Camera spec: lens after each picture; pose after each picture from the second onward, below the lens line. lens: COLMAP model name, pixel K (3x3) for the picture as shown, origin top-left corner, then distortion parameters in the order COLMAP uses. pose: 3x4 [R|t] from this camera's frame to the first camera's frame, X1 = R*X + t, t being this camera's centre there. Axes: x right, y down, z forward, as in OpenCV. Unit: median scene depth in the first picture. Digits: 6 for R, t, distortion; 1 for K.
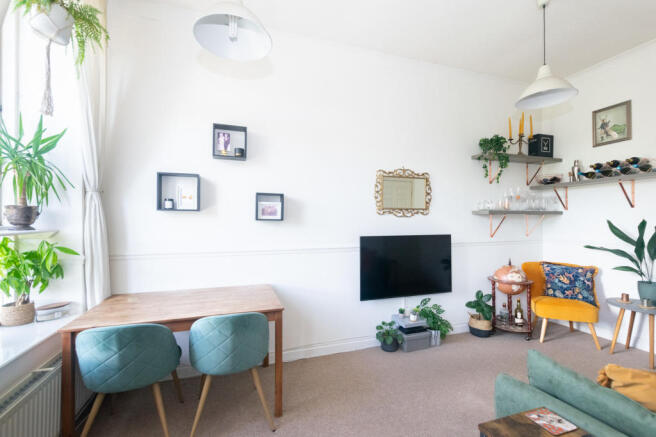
lens RADIAL K [[291.1, 0, 333.3], [0, 291.1, 219.6], [0, 0, 1]] dist [0.002181, 0.000365]
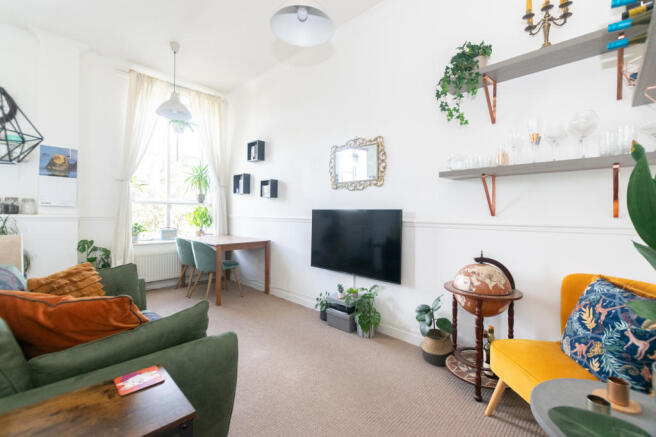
lens RADIAL K [[291.1, 0, 331.4], [0, 291.1, 216.8], [0, 0, 1]] dist [0.002181, 0.000365]
pose [[0.448682, 0.018319, -0.893504, 1.319150], [-0.008186, 0.999832, 0.016388, 0.077104], [0.893654, -0.000039, 0.448757, 0.648314]]
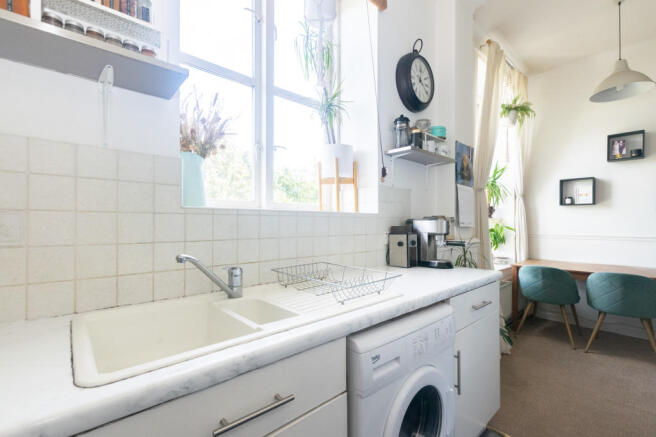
lens RADIAL K [[291.1, 0, 330.8], [0, 291.1, 224.0], [0, 0, 1]] dist [0.002181, 0.000365]
pose [[0.390044, 0.005060, -0.920782, 0.285962], [0.008164, 0.999927, 0.008954, 0.036442], [0.920760, -0.011010, 0.389974, -0.604678]]
